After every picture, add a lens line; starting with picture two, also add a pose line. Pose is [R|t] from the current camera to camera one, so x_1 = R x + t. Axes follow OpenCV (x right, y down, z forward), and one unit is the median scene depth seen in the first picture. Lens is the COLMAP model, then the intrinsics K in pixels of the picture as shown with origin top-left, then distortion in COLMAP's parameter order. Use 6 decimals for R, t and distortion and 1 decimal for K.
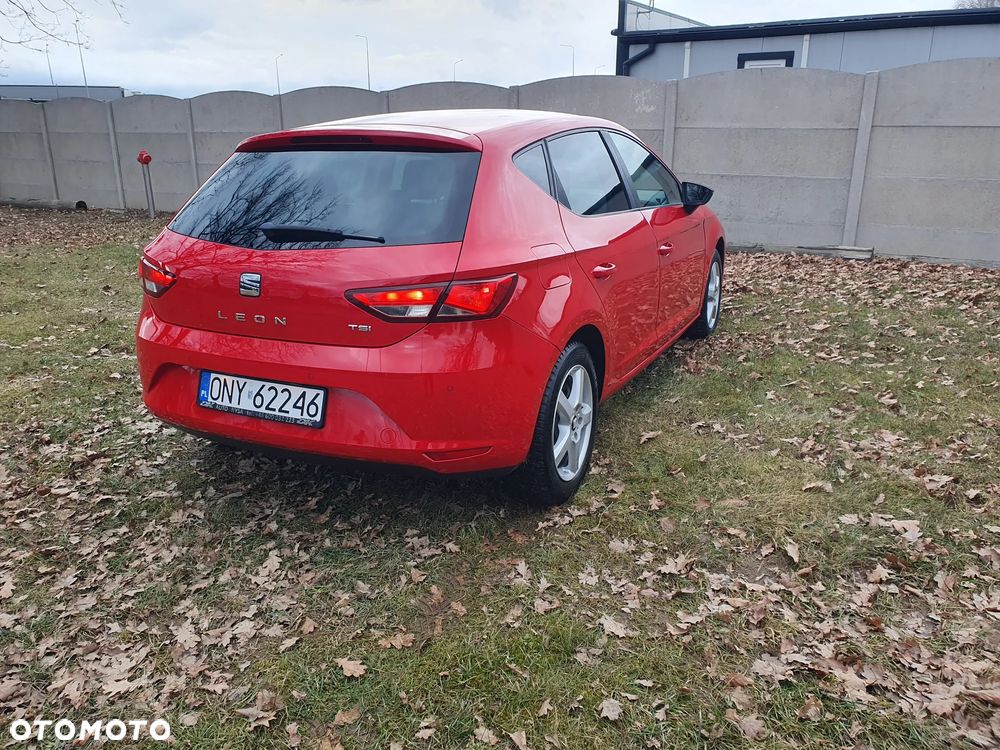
lens RADIAL K [[737.8, 0, 502.2], [0, 737.8, 373.1], [0, 0, 1]] dist [0.015025, -0.004517]
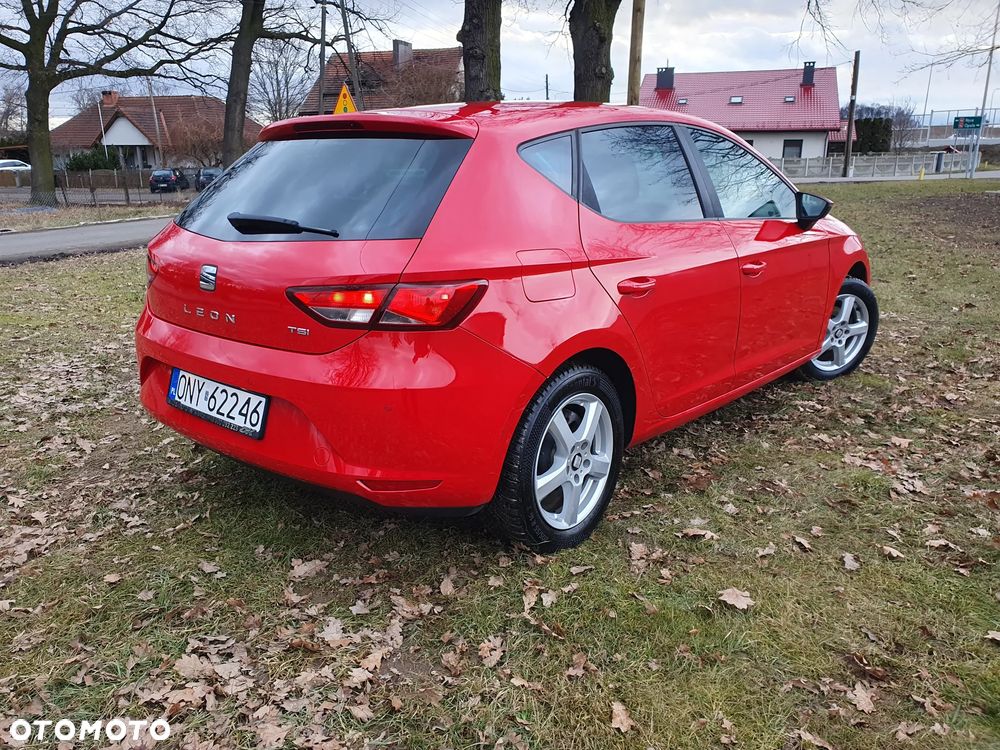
lens RADIAL K [[737.8, 0, 502.2], [0, 737.8, 373.1], [0, 0, 1]] dist [0.015025, -0.004517]
pose [[0.968095, 0.077757, -0.238214, 0.243761], [-0.084067, 0.996325, -0.016427, -0.015921], [0.236061, 0.035929, 0.971074, 0.188330]]
